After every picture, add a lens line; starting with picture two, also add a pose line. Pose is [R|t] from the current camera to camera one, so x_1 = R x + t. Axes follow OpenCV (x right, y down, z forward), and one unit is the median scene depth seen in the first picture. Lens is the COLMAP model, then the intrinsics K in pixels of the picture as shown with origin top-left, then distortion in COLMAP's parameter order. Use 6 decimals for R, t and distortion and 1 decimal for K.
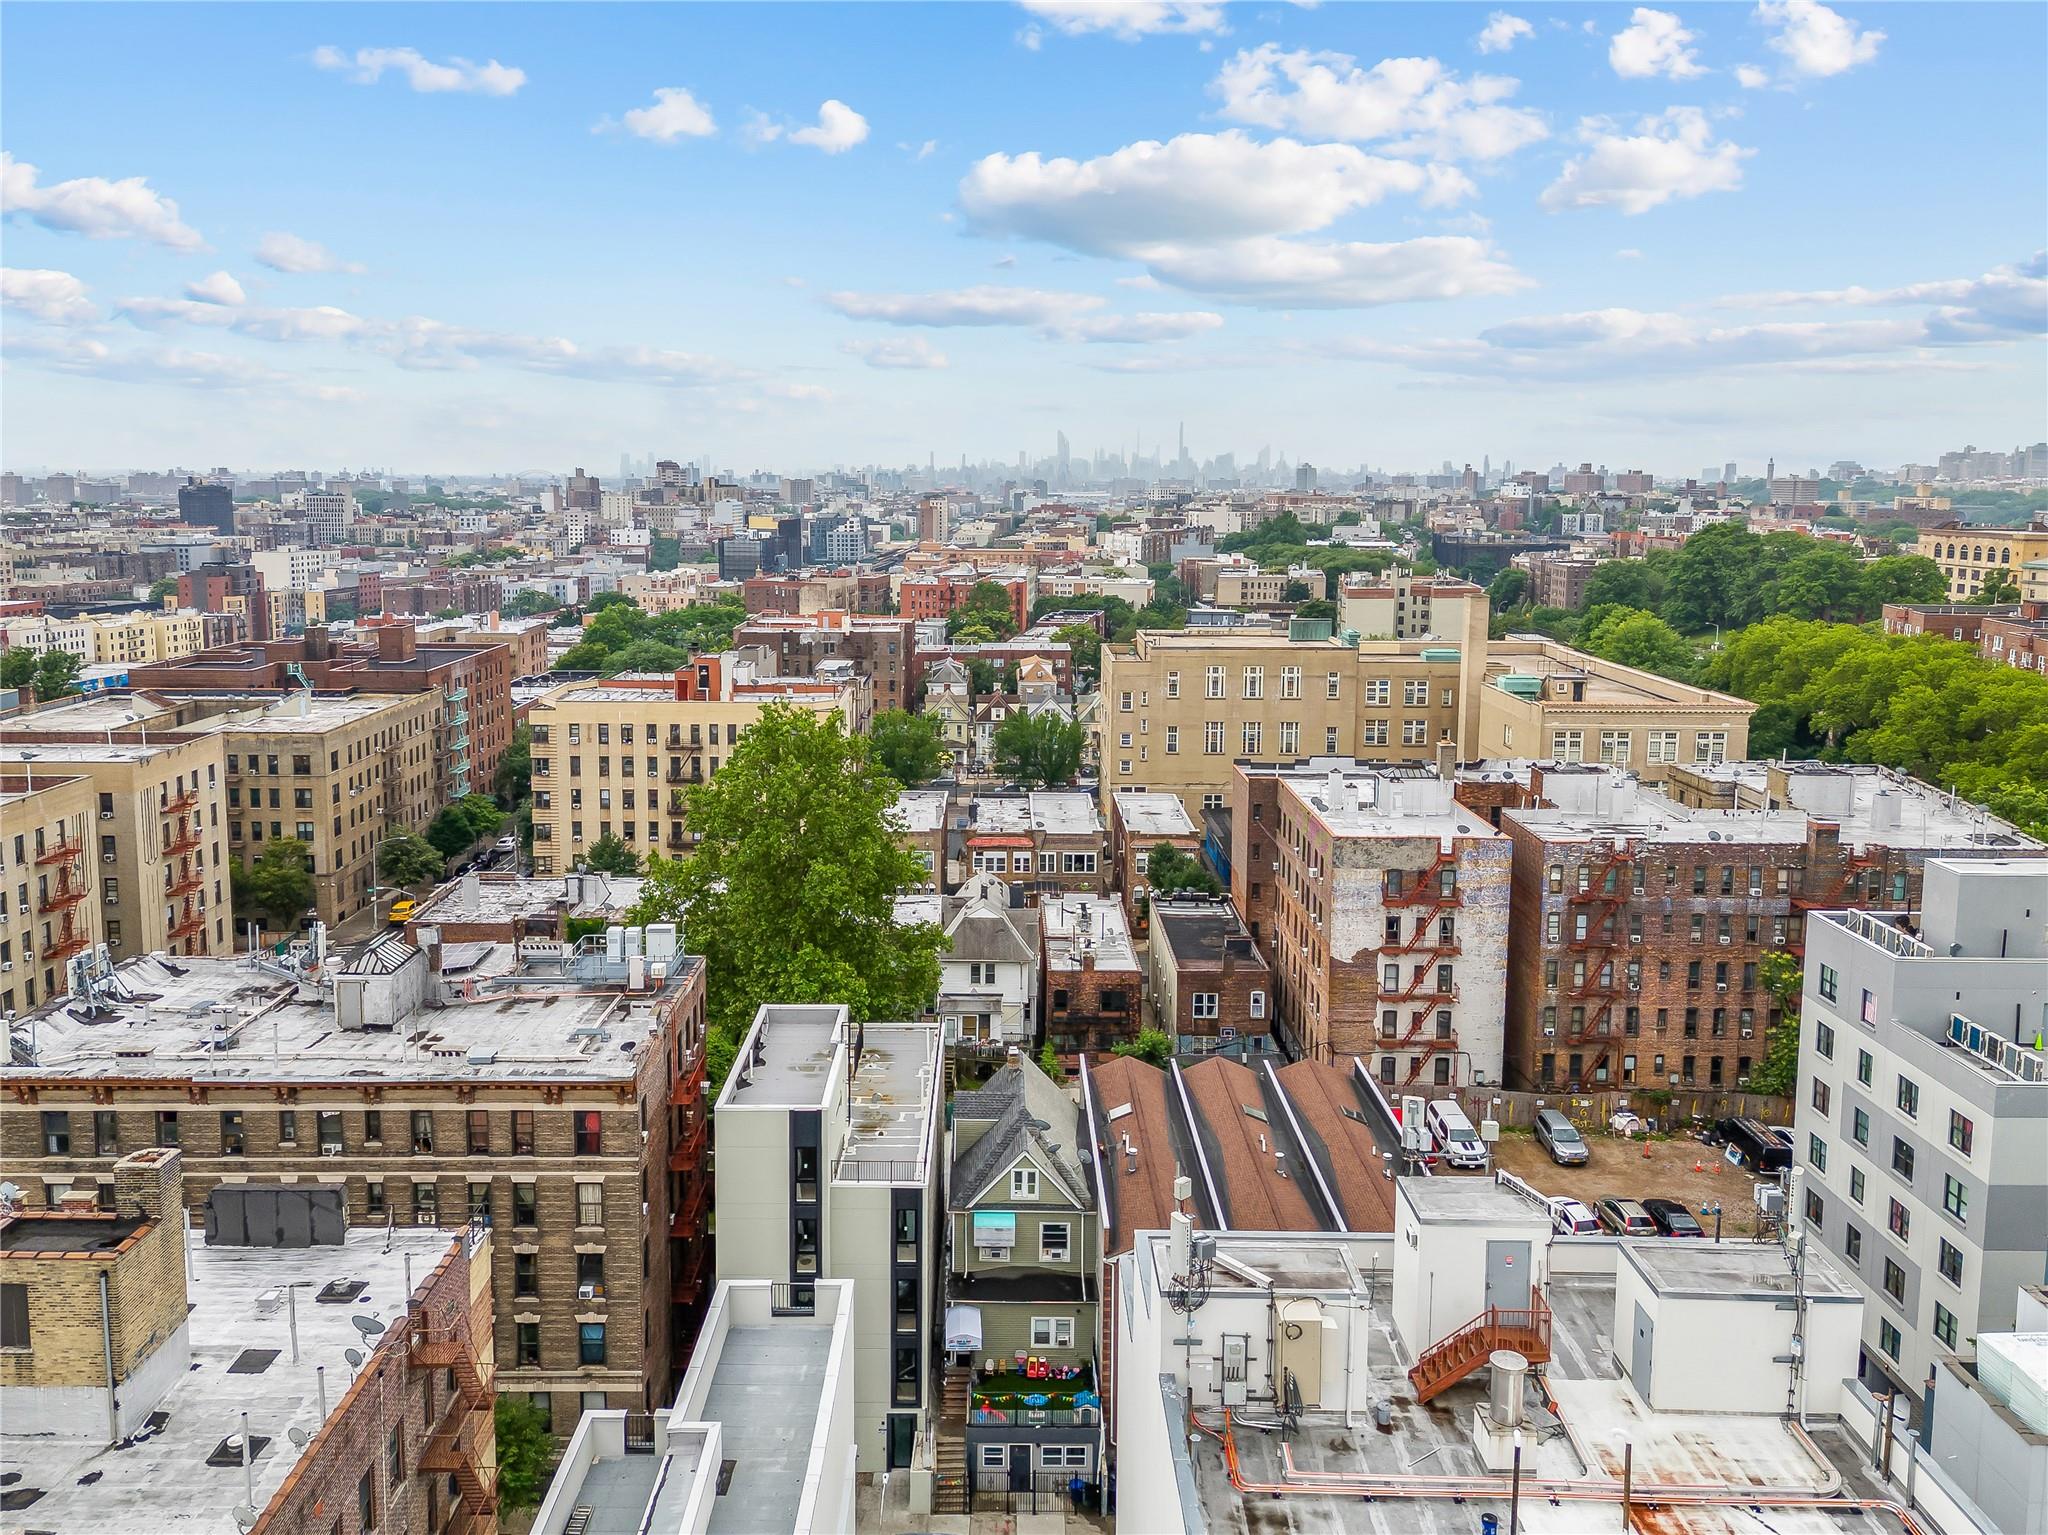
lens RADIAL K [[1518.4, 0, 994.8], [0, 1518.4, 691.7], [0, 0, 1]] dist [0.081344, -0.070579]
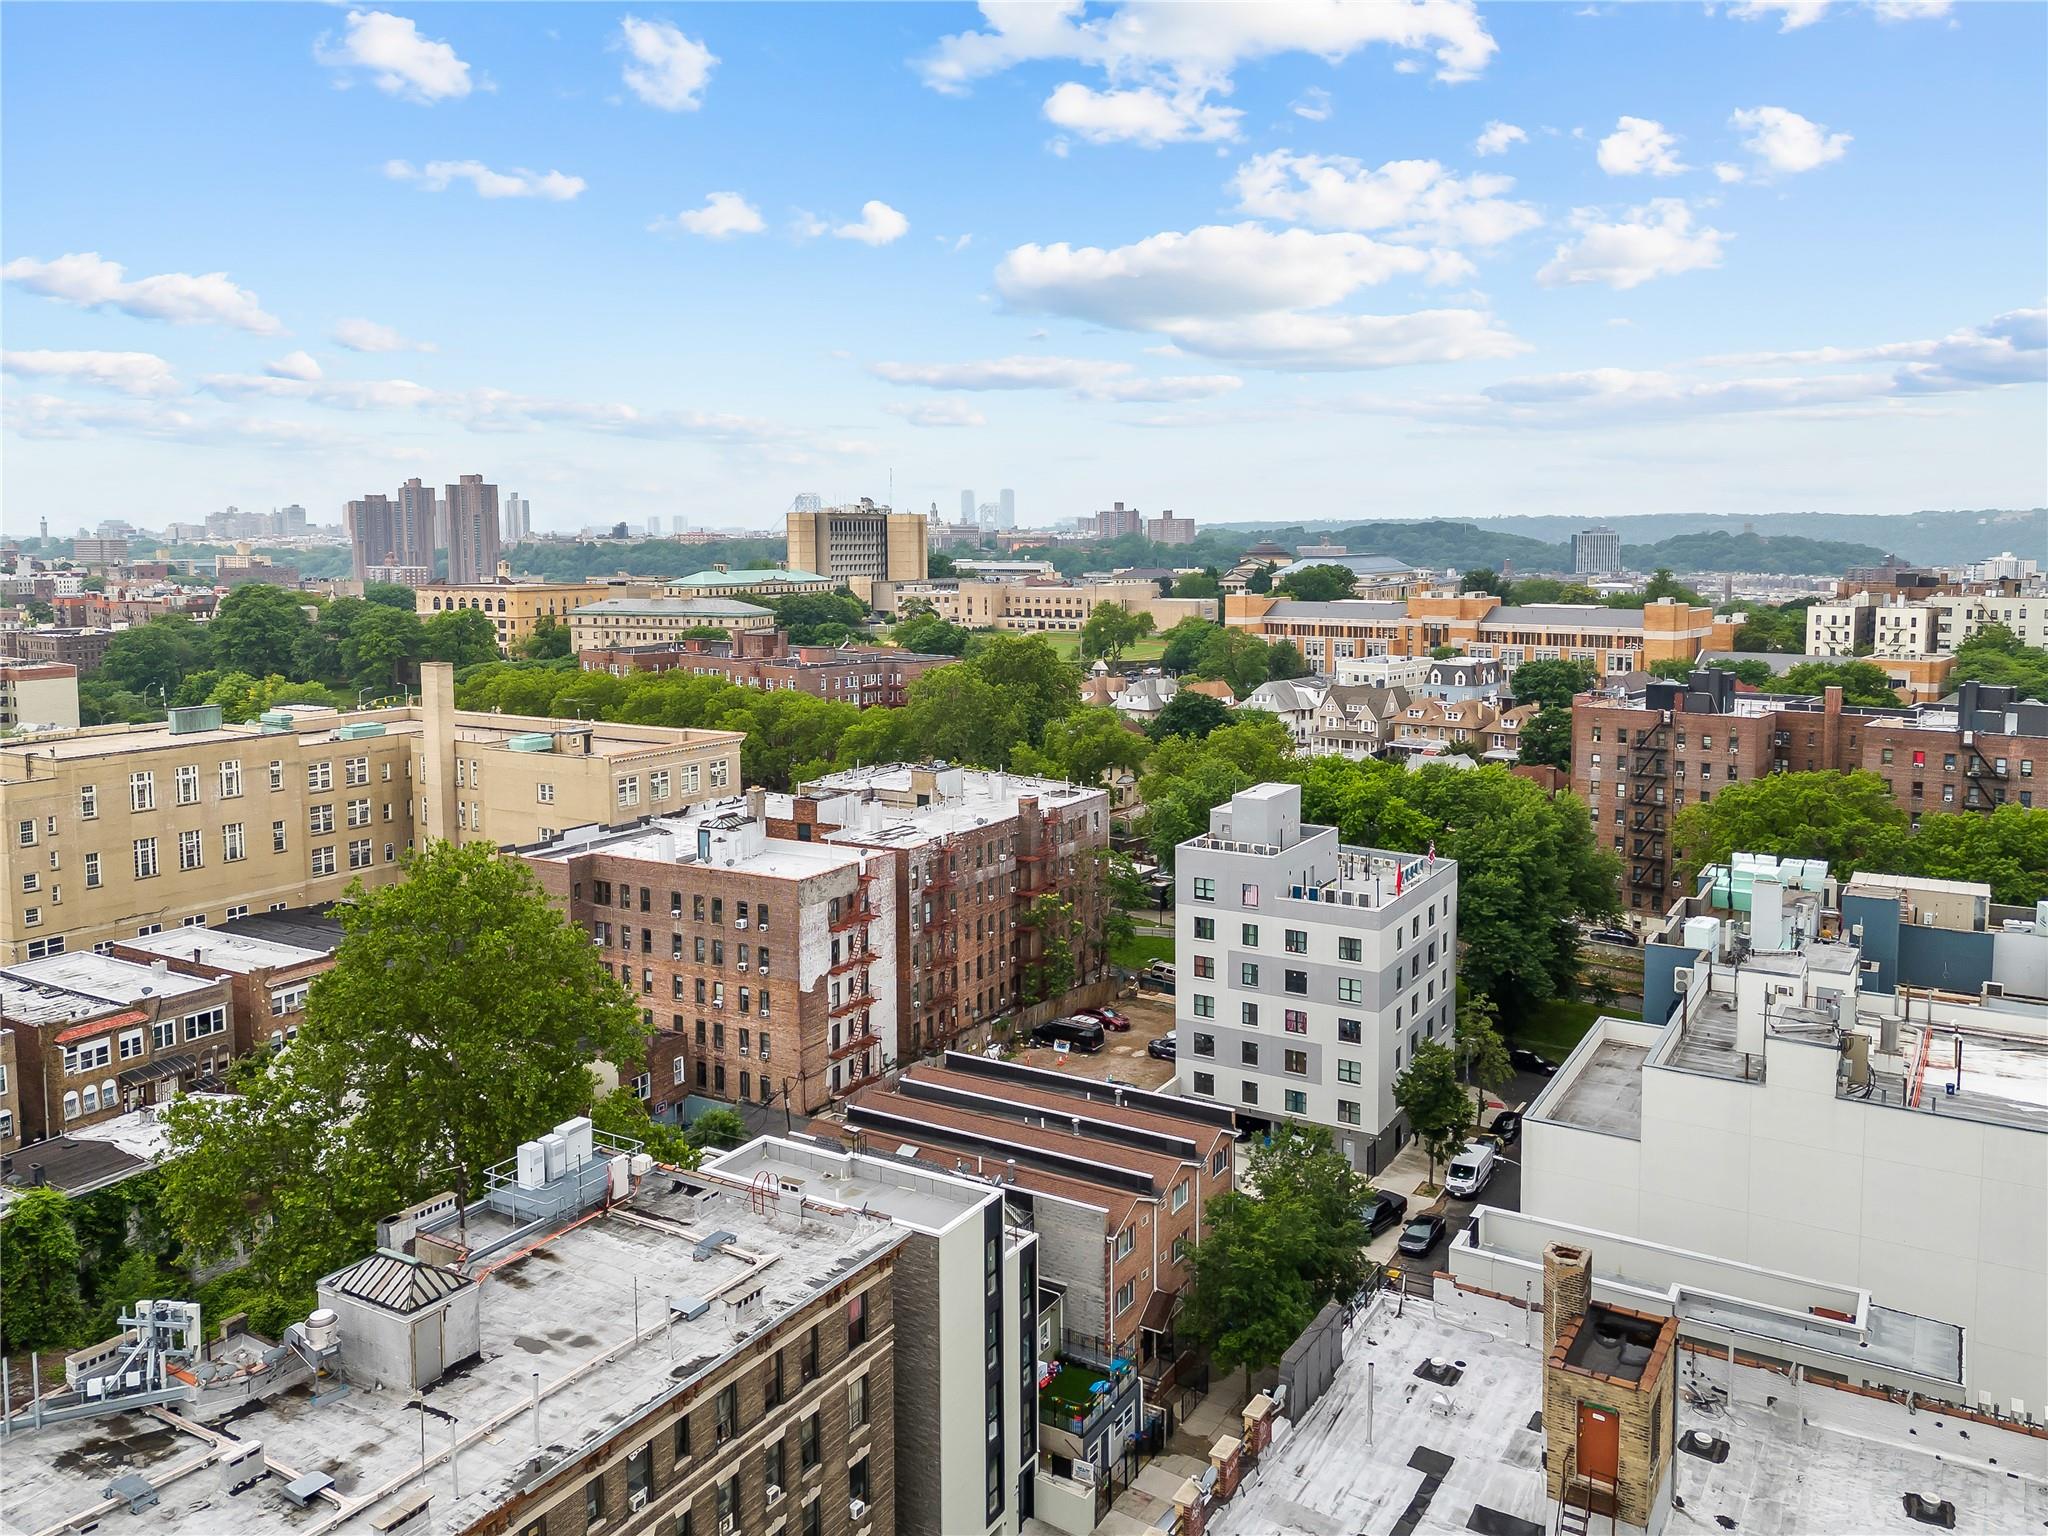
lens RADIAL K [[1518.4, 0, 994.8], [0, 1518.4, 692.2], [0, 0, 1]] dist [0.081344, -0.070579]
pose [[0.522641, -0.093164, 0.847447, -0.536495], [0.124114, 0.991736, 0.032482, -0.049331], [-0.843470, 0.088203, 0.529885, 0.253820]]
